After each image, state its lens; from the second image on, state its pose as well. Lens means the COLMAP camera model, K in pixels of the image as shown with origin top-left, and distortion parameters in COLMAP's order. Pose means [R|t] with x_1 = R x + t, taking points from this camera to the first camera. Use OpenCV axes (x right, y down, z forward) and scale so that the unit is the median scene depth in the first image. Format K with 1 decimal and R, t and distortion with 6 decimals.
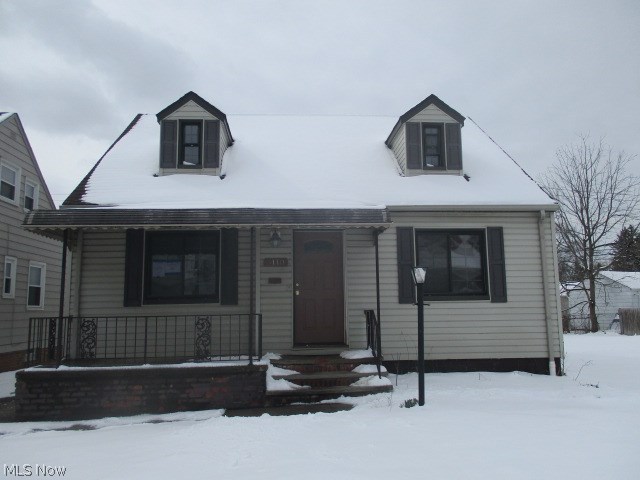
lens RADIAL K [[543.3, 0, 321.0], [0, 543.3, 239.9], [0, 0, 1]] dist [0.004004, 0.002492]
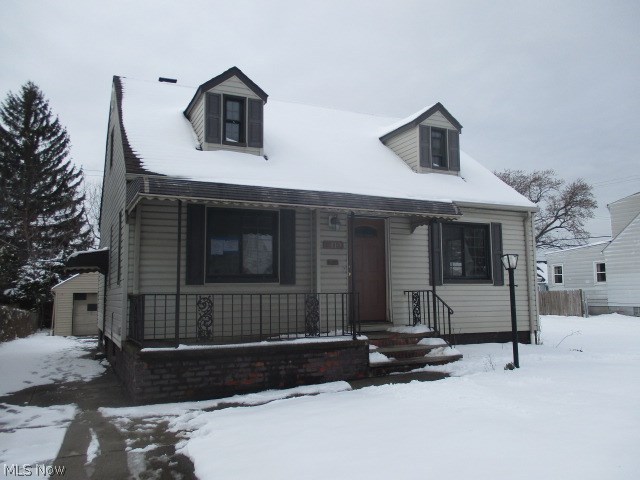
lens RADIAL K [[543.3, 0, 322.4], [0, 543.3, 239.3], [0, 0, 1]] dist [0.004004, 0.002492]
pose [[0.931219, 0.044746, 0.361703, -0.486576], [-0.054307, 0.998391, 0.016306, 0.014296], [-0.360392, -0.034827, 0.932151, 0.022840]]
